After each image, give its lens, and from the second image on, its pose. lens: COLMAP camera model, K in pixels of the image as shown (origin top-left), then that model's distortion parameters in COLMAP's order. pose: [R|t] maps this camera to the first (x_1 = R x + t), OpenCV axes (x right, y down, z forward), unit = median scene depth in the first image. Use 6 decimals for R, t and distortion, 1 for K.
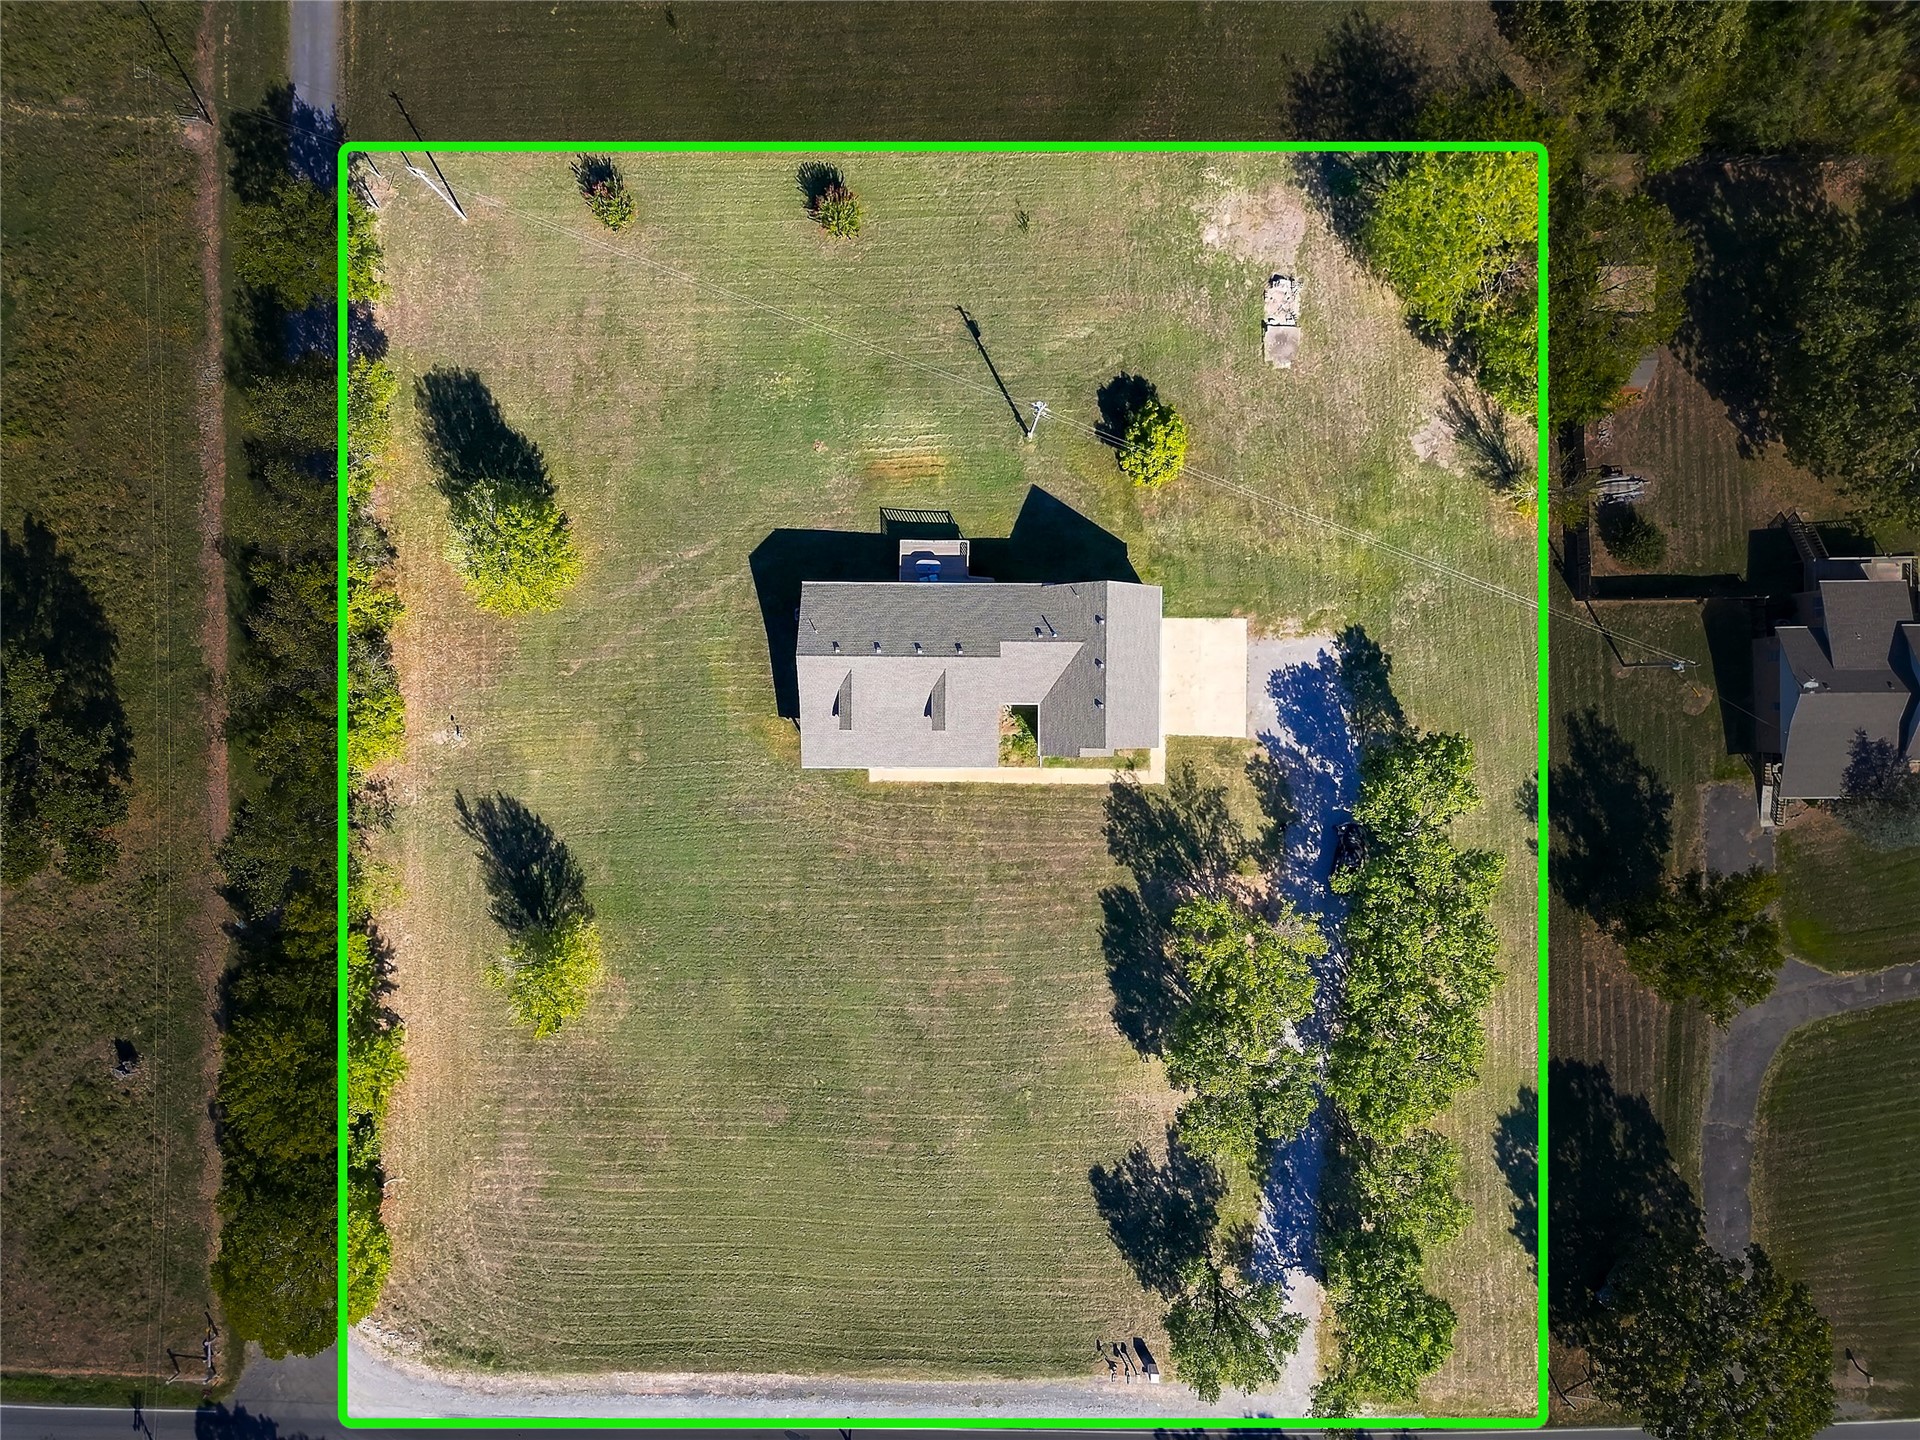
lens RADIAL K [[1356.6, 0, 961.8], [0, 1356.6, 721.9], [0, 0, 1]] dist [0.075361, -0.070138]
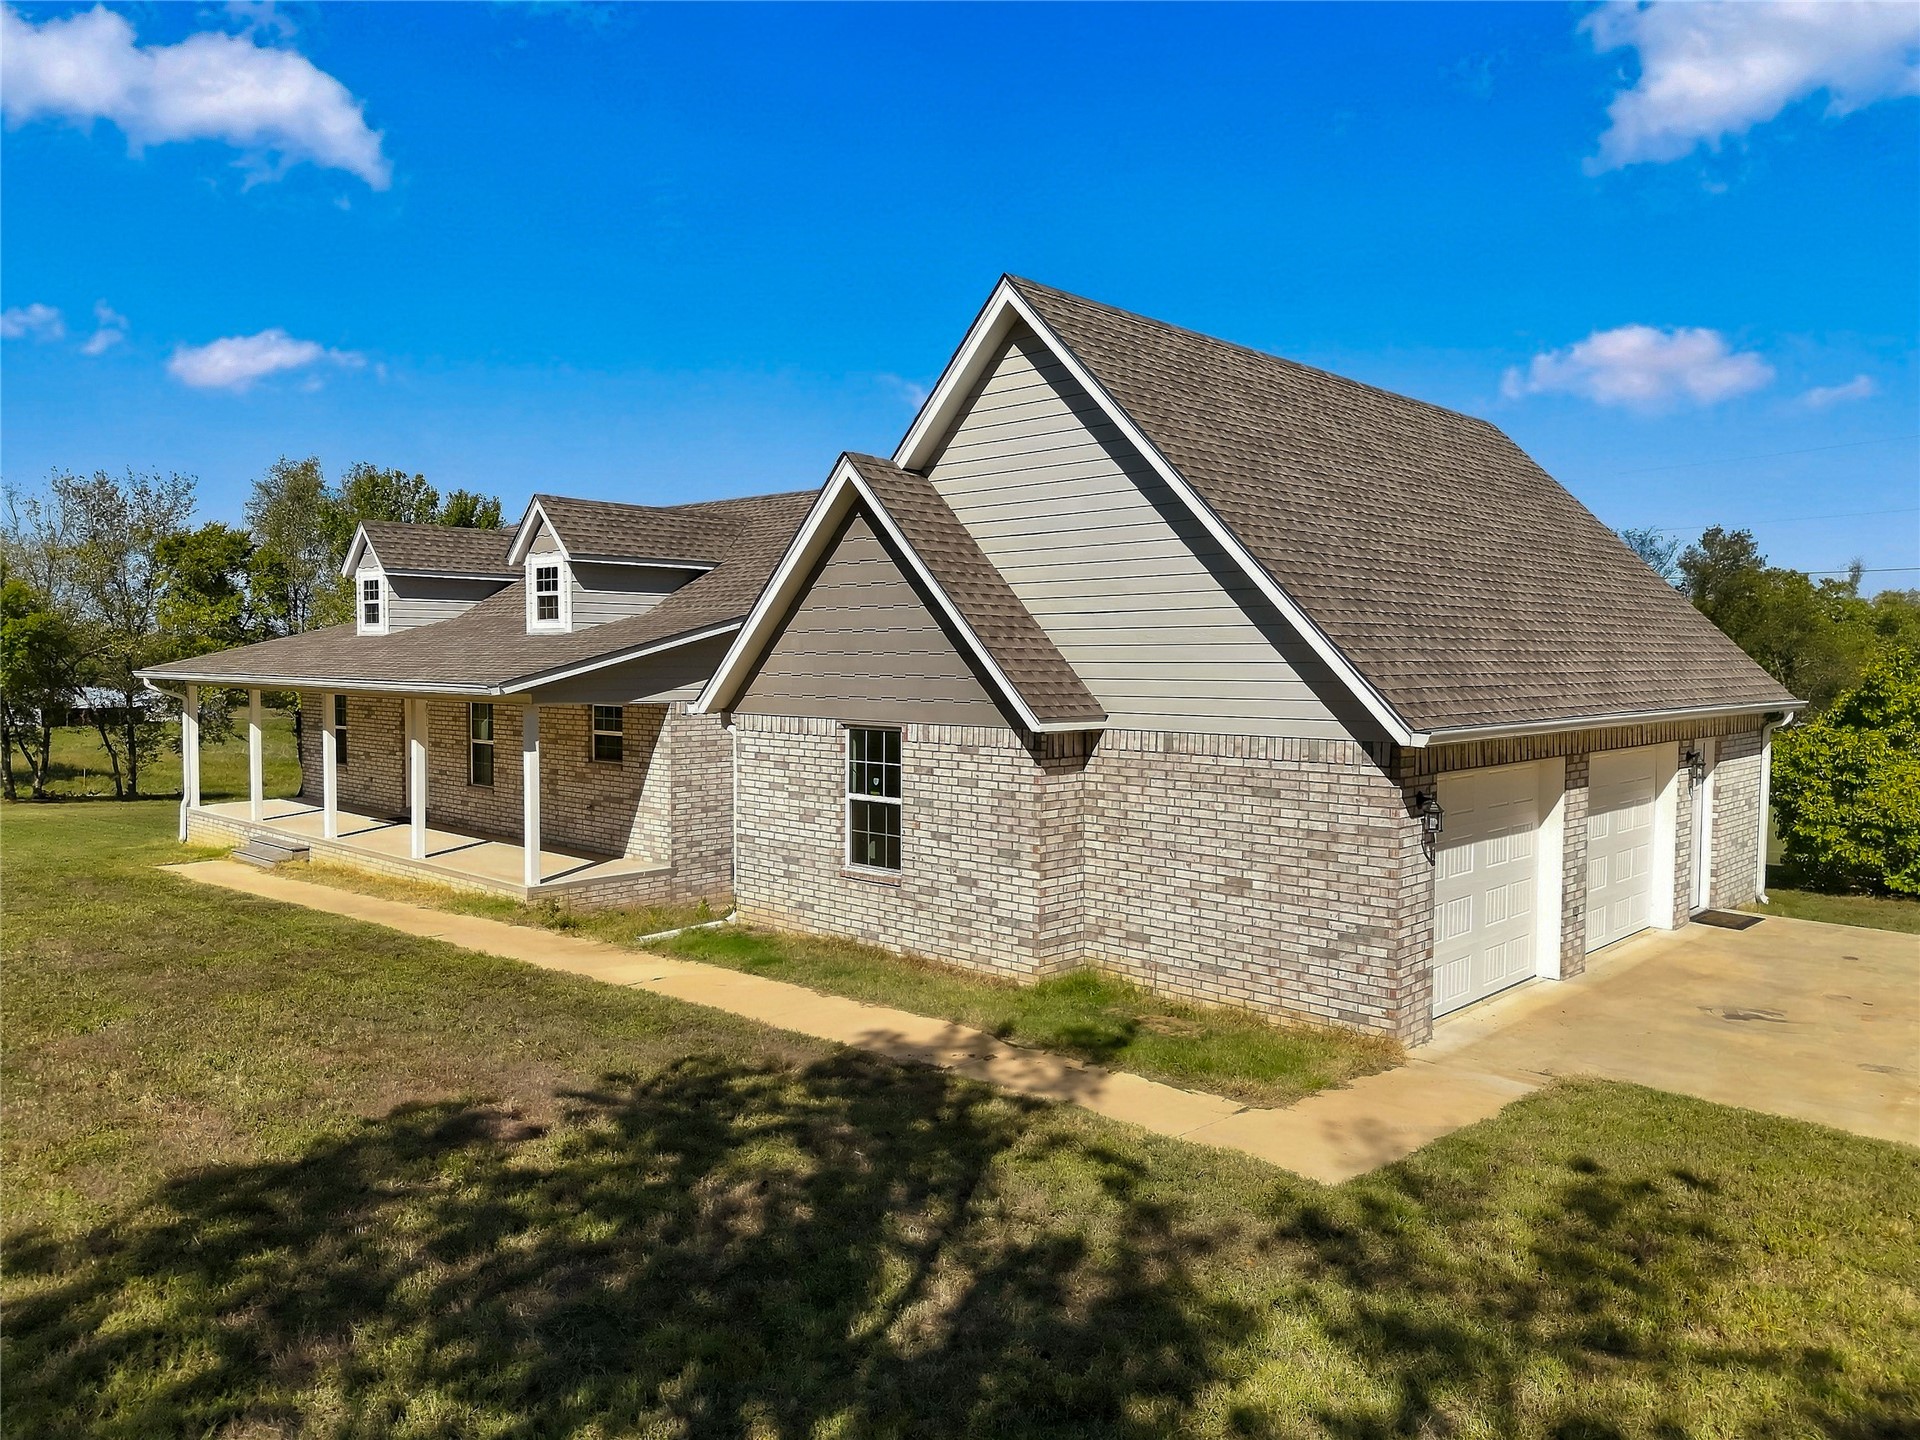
lens RADIAL K [[1356.6, 0, 949.7], [0, 1356.6, 718.7], [0, 0, 1]] dist [0.075361, -0.070138]
pose [[0.723292, 0.039649, -0.689403, 0.187994], [-0.690334, 0.016988, -0.723291, 0.118159], [-0.016966, 0.999069, 0.039659, 0.968969]]
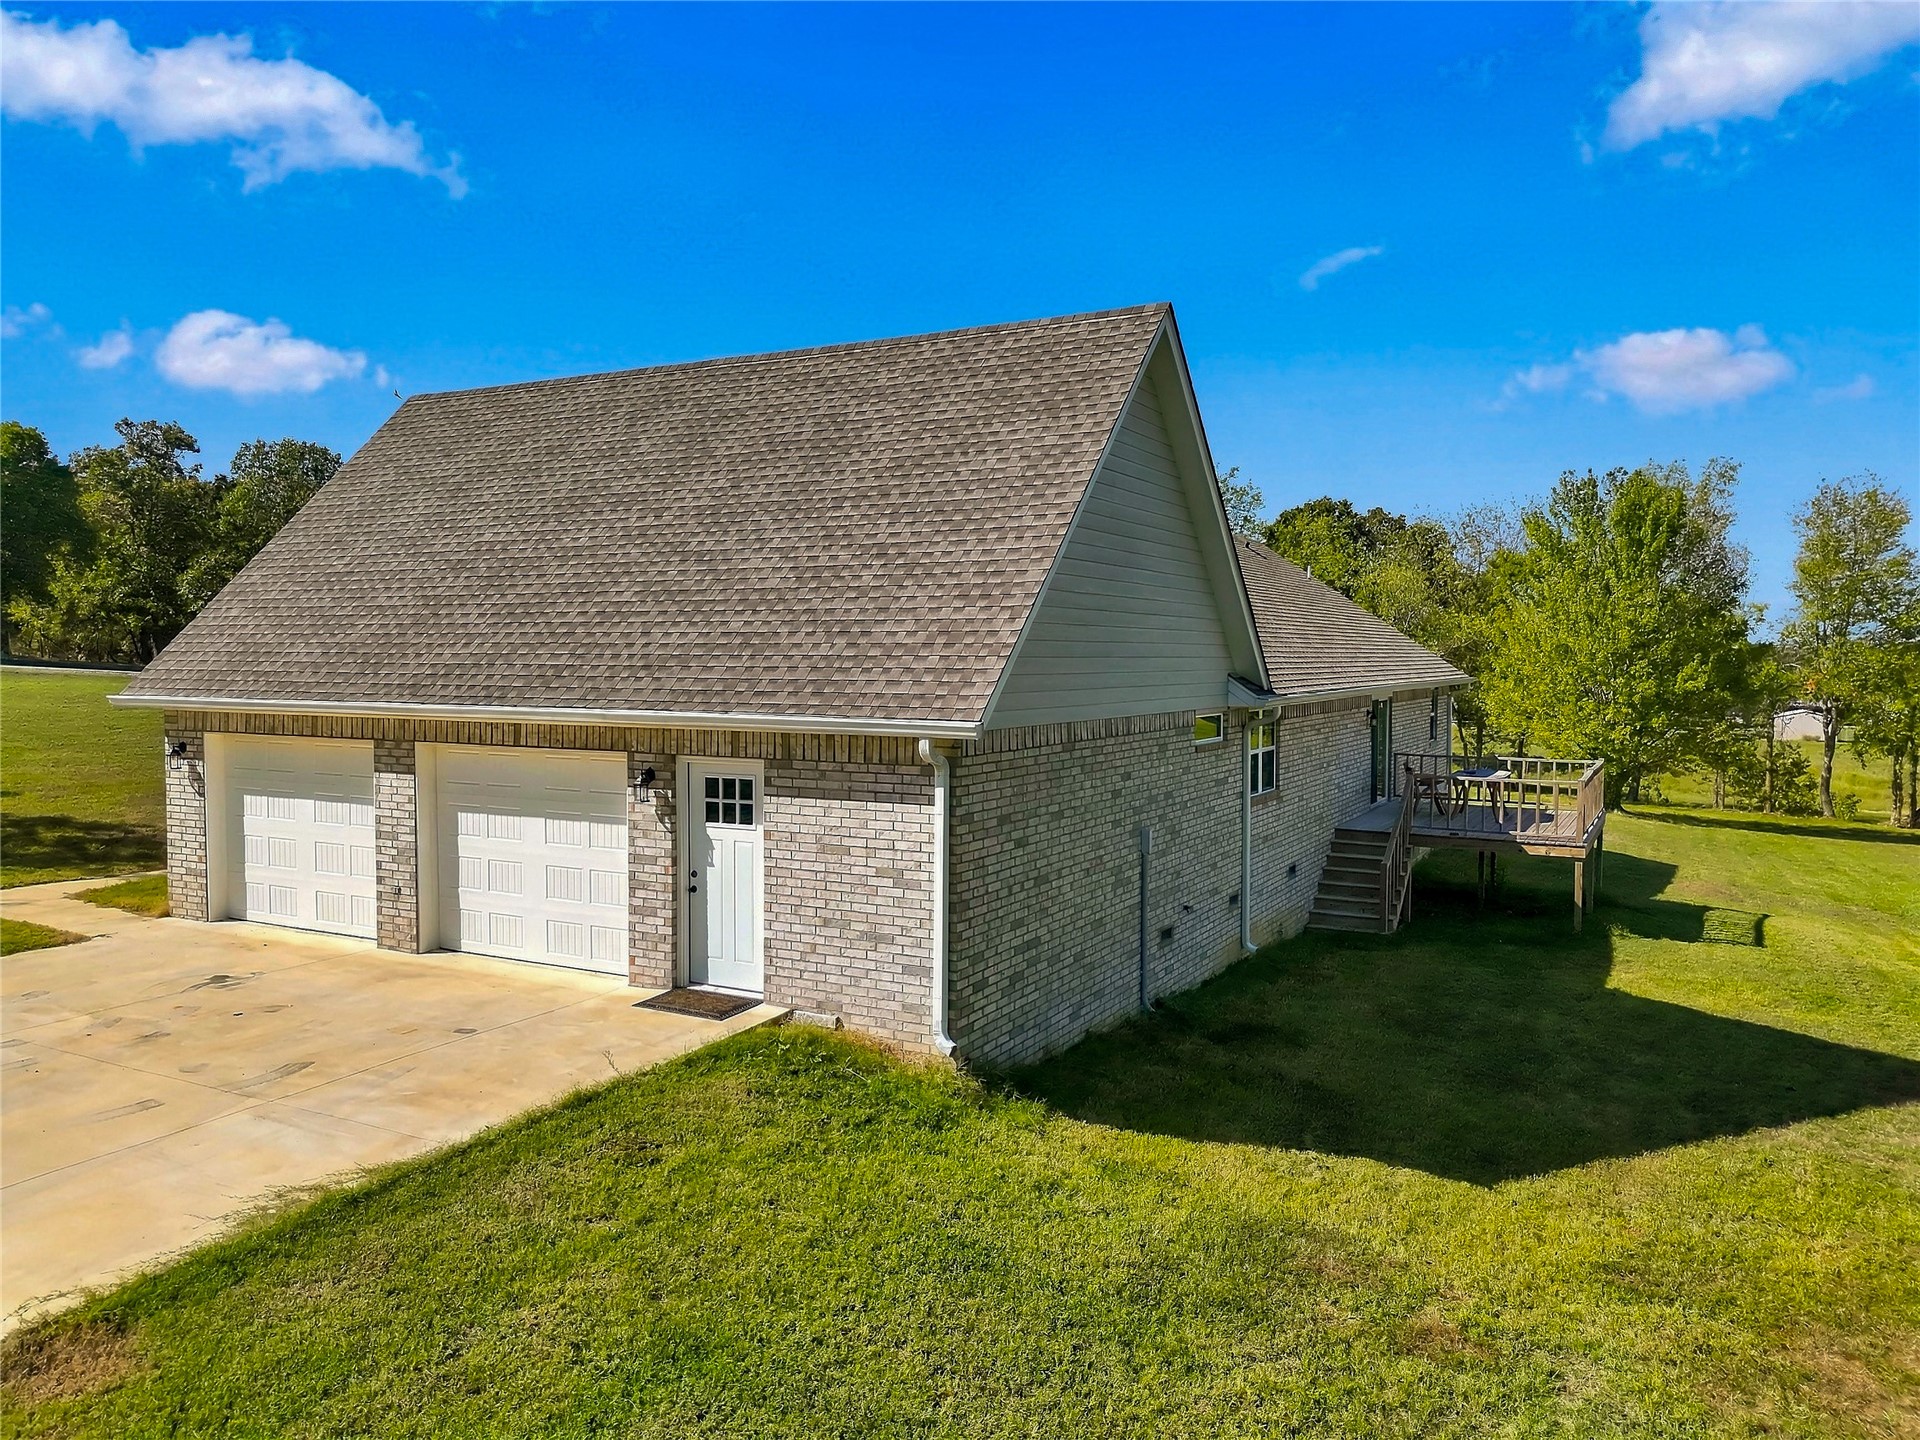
lens RADIAL K [[1356.6, 0, 954.0], [0, 1356.6, 706.0], [0, 0, 1]] dist [0.075361, -0.070138]
pose [[-0.478001, 0.037647, -0.877552, 0.238035], [-0.878263, -0.035283, 0.476874, -0.148595], [-0.013010, 0.998668, 0.049929, 0.965156]]
